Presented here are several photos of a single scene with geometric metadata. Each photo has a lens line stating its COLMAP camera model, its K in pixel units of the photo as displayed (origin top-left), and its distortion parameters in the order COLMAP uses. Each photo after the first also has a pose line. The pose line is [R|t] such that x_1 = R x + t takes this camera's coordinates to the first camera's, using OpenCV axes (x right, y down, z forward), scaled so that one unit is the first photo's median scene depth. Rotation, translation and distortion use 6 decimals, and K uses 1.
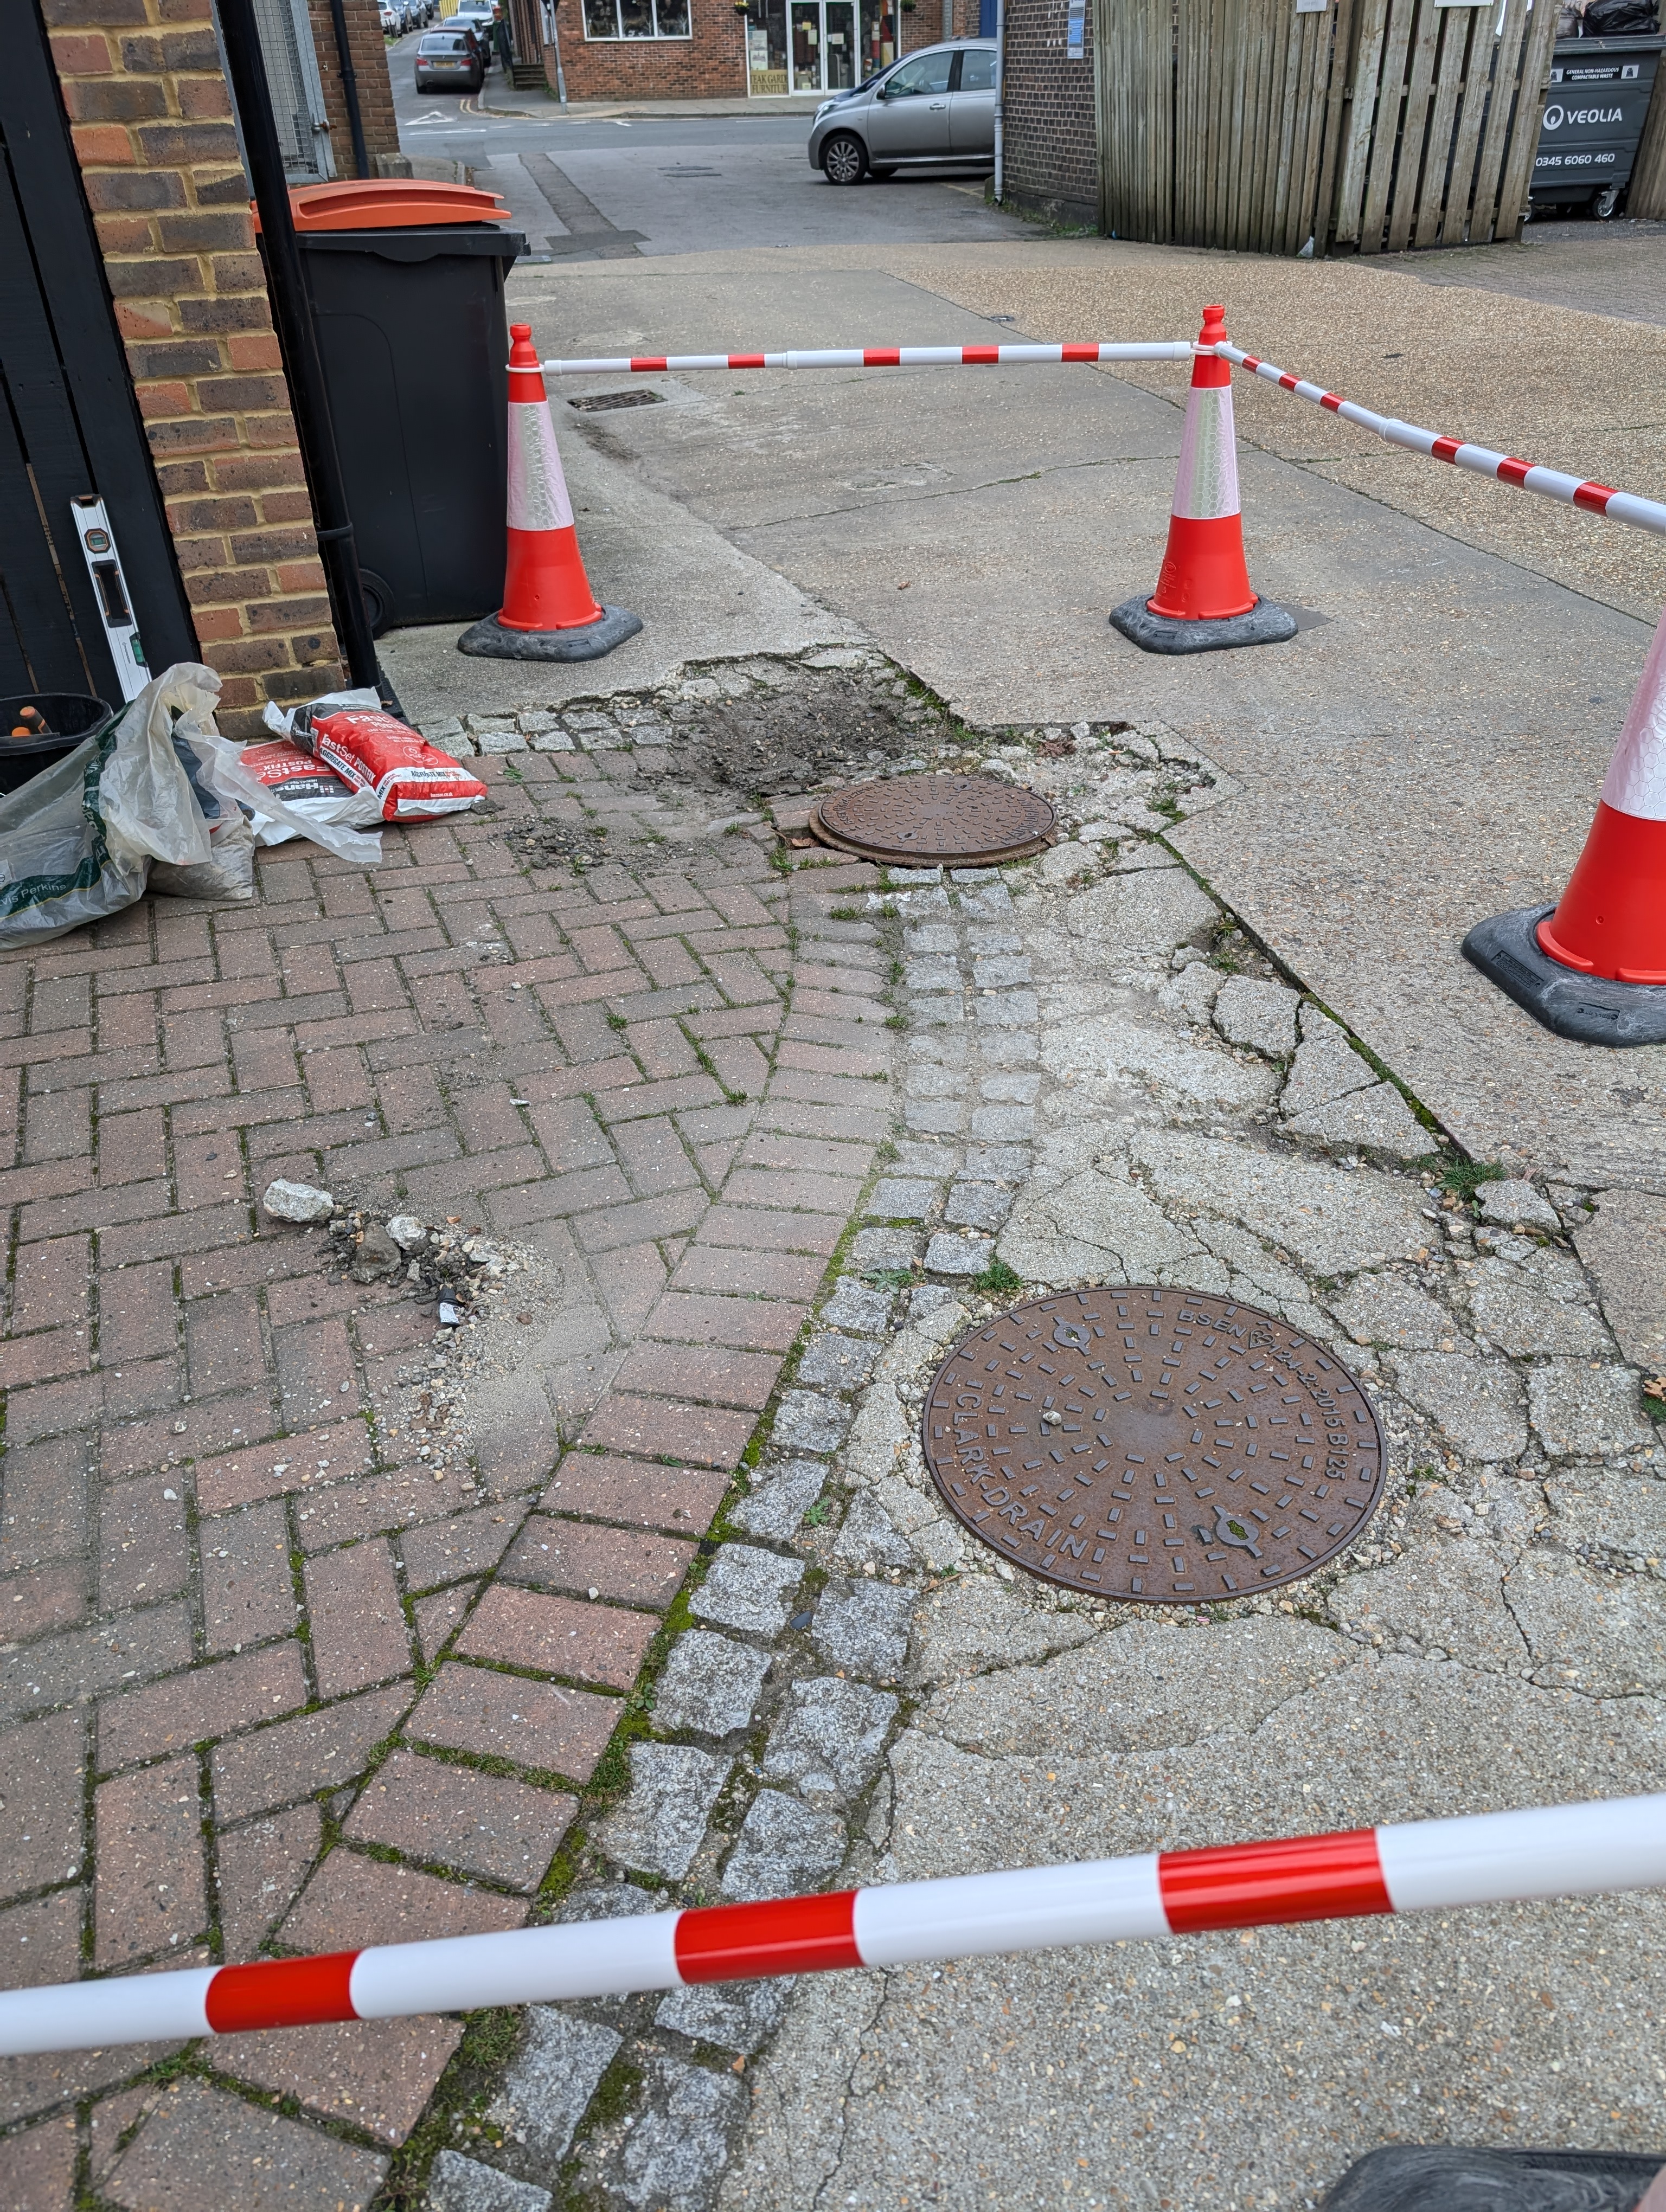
lens RADIAL K [[1538.3, 0, 833.0], [0, 1538.3, 1106.0], [0, 0, 1]] dist [0.008882, -0.007650]
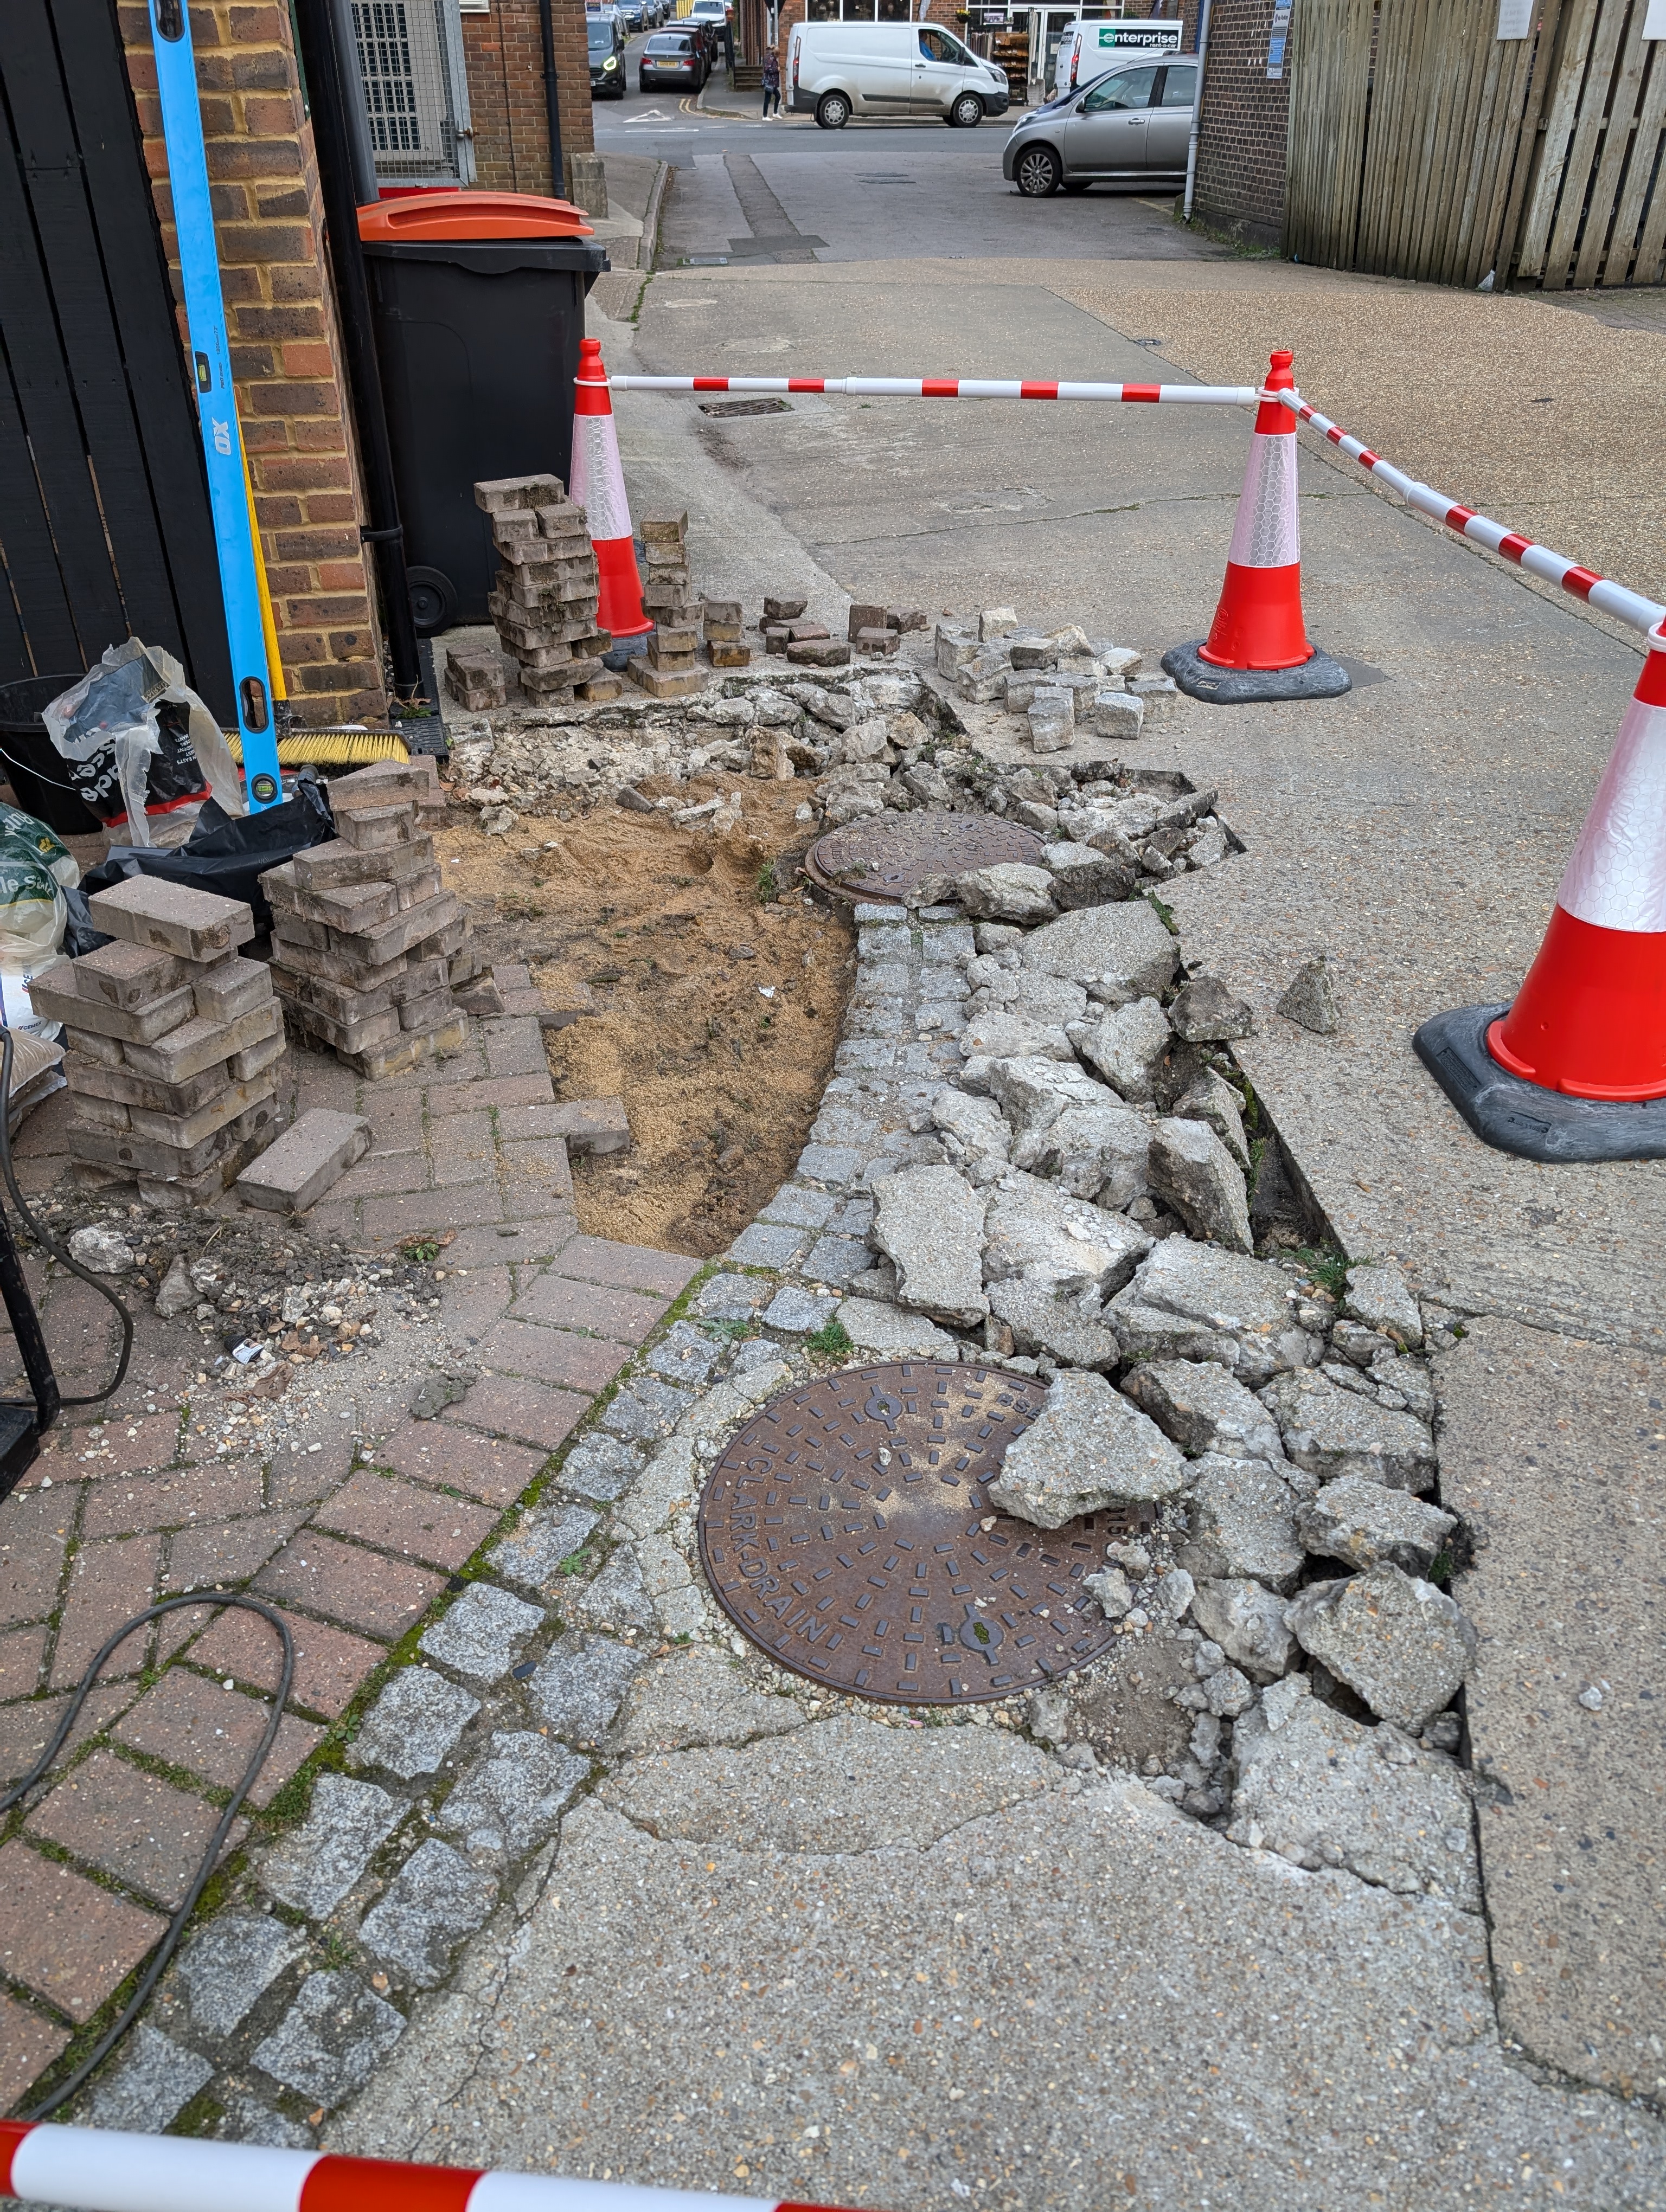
lens RADIAL K [[1532.9, 0, 817.2], [0, 1532.9, 1092.2], [0, 0, 1]] dist [0.009201, -0.006054]
pose [[0.990798, 0.092504, -0.098804, 0.144664], [-0.093153, 0.995650, -0.001966, -0.035207], [0.098192, 0.011152, 0.995105, 0.012226]]
